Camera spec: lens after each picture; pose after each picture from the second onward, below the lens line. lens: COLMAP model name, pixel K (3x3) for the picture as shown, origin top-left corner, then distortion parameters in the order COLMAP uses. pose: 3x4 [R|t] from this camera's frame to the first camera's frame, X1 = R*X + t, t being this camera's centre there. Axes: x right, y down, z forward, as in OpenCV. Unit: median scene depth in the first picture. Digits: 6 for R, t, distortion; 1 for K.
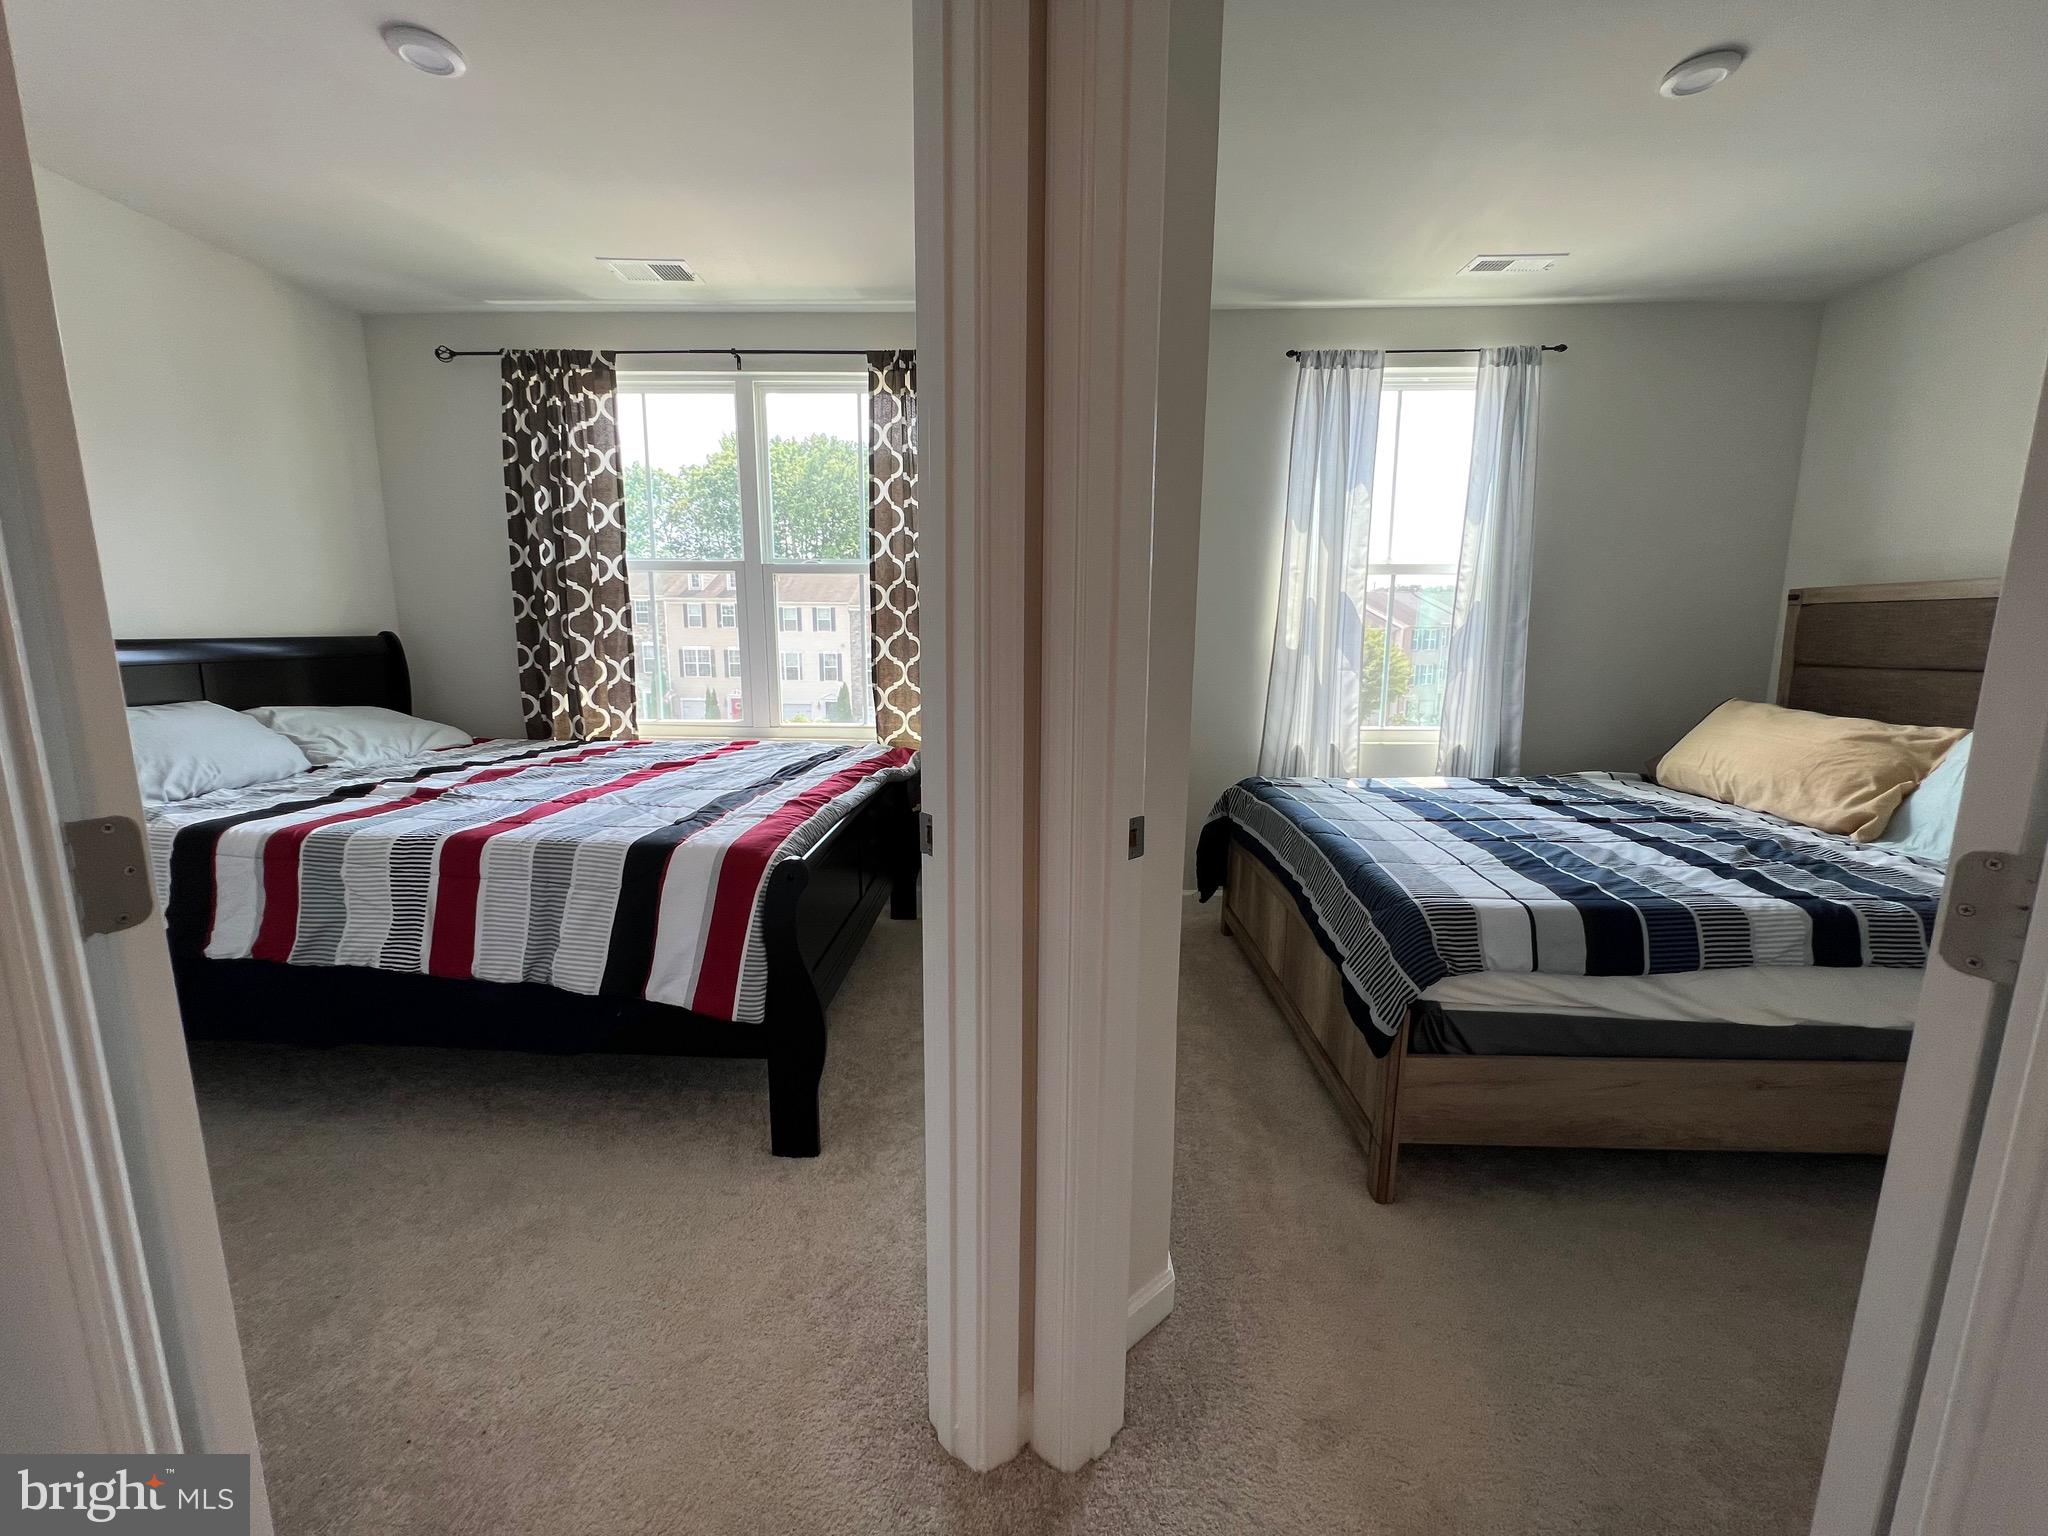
lens RADIAL K [[821.6, 0, 1017.1], [0, 821.6, 763.2], [0, 0, 1]] dist [-0.001250, 0.000352]
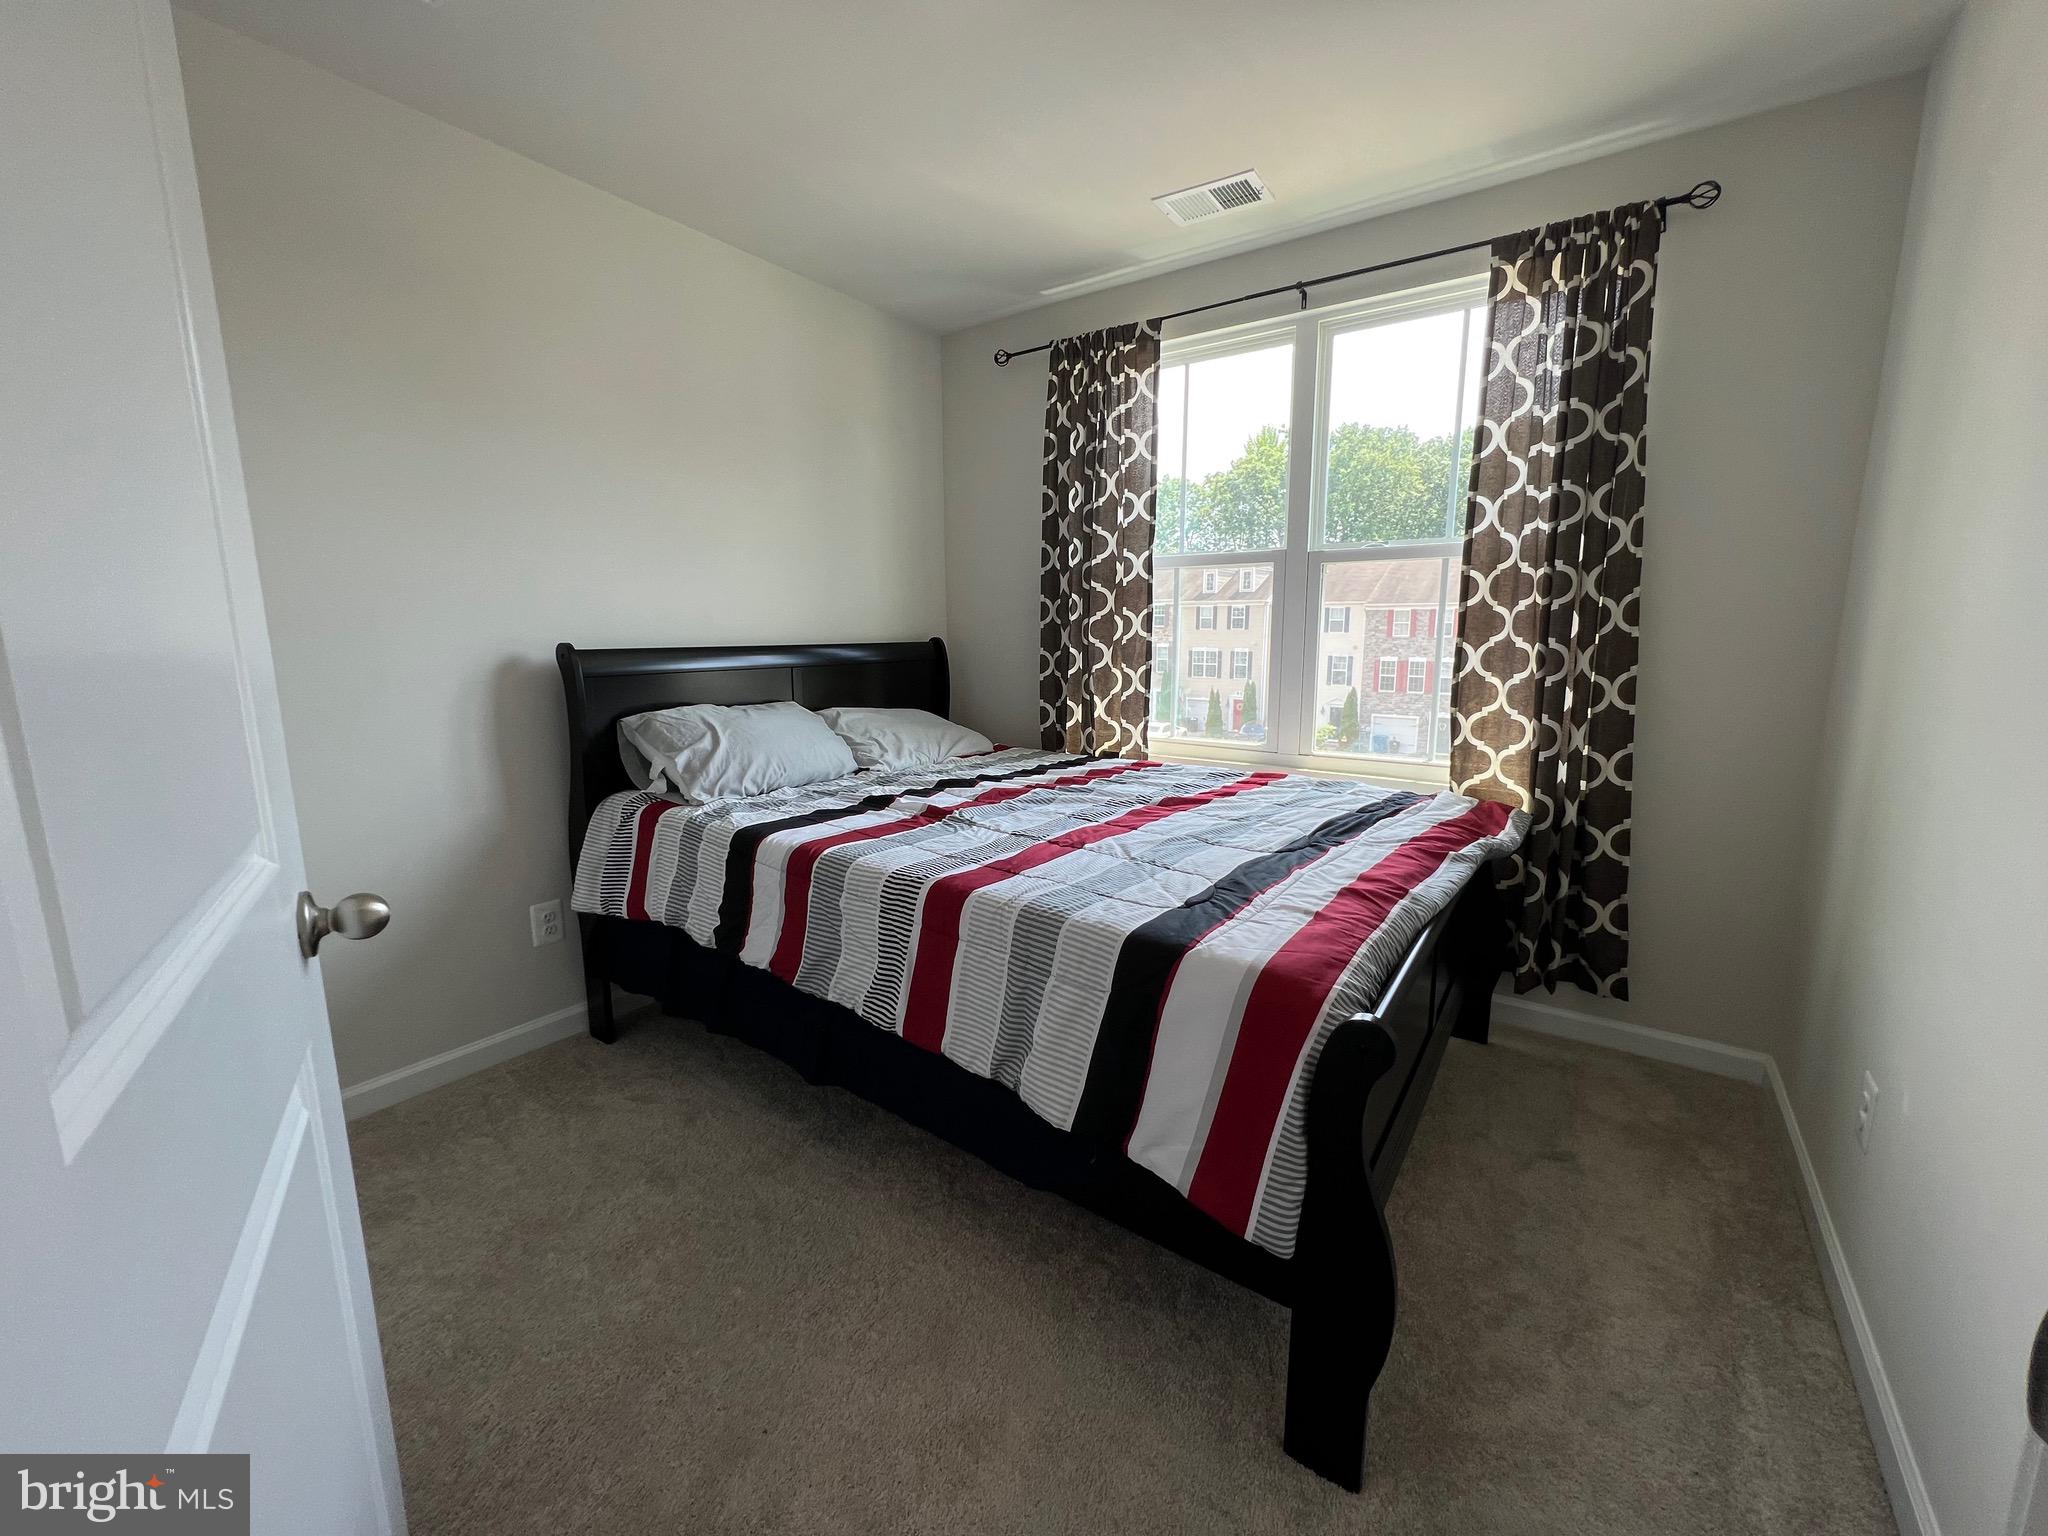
lens RADIAL K [[821.6, 0, 1017.1], [0, 821.6, 763.2], [0, 0, 1]] dist [-0.001250, 0.000352]
pose [[0.830222, 0.082372, -0.551314, -0.094422], [-0.083284, 0.996250, 0.023434, -0.034882], [0.551177, 0.026460, 0.833969, 0.194472]]
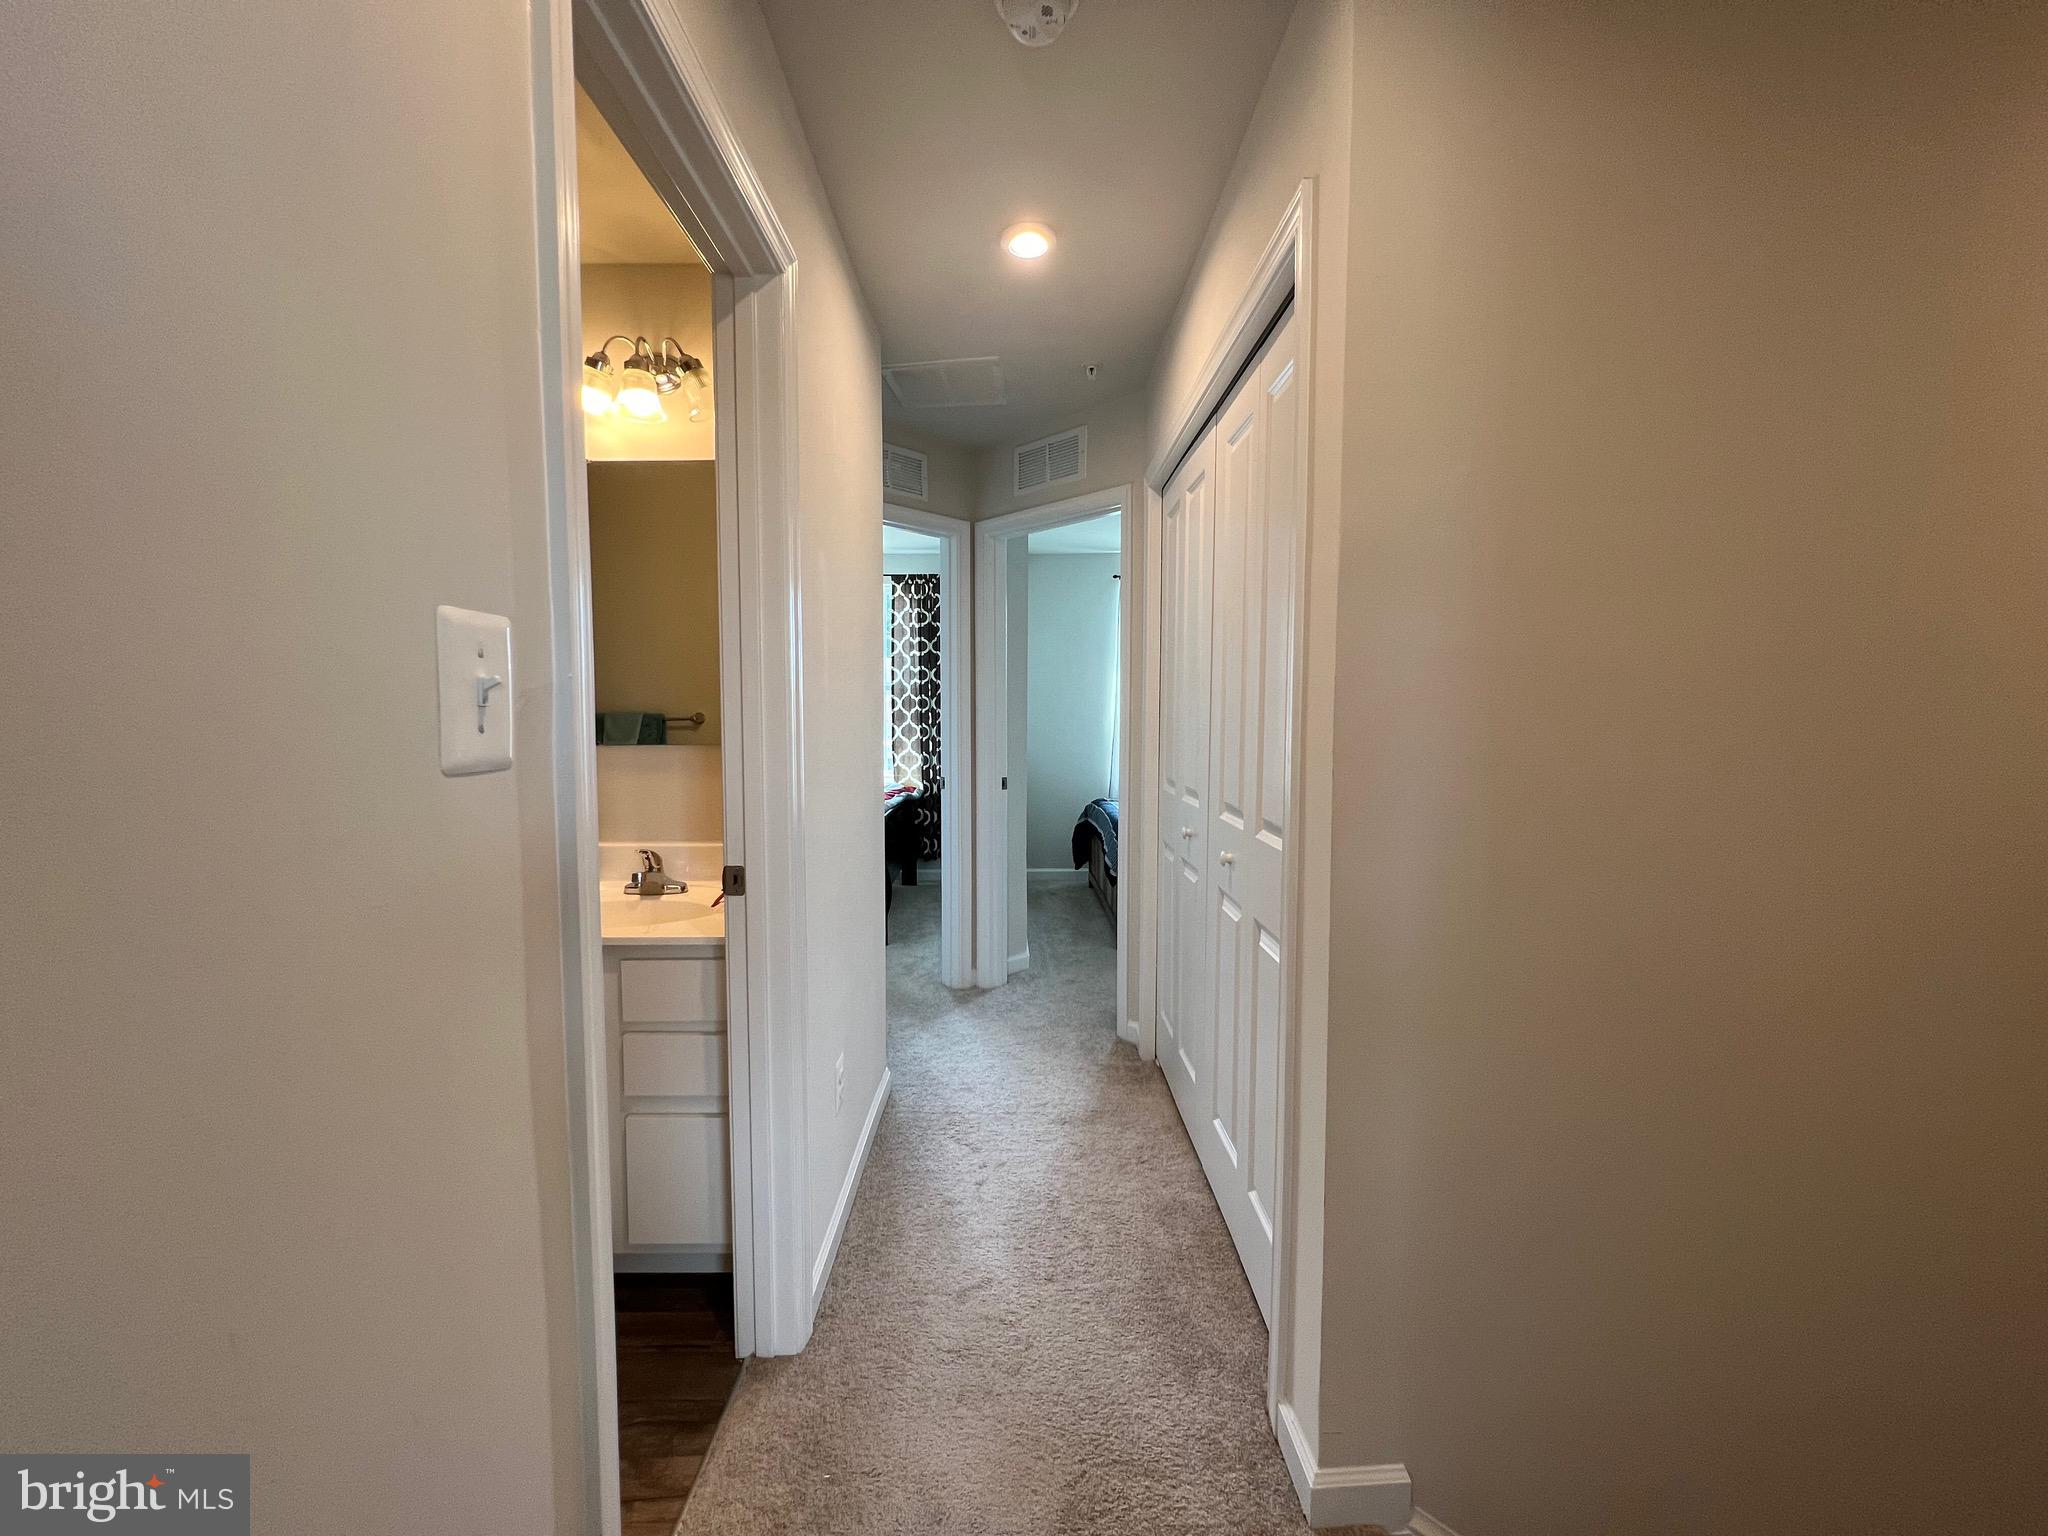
lens RADIAL K [[821.6, 0, 1017.1], [0, 821.6, 763.2], [0, 0, 1]] dist [-0.001250, 0.000352]
pose [[0.998868, -0.007813, 0.046929, 0.012926], [0.012936, 0.993860, -0.109882, 0.133815], [-0.045782, 0.110365, 0.992836, -0.815474]]
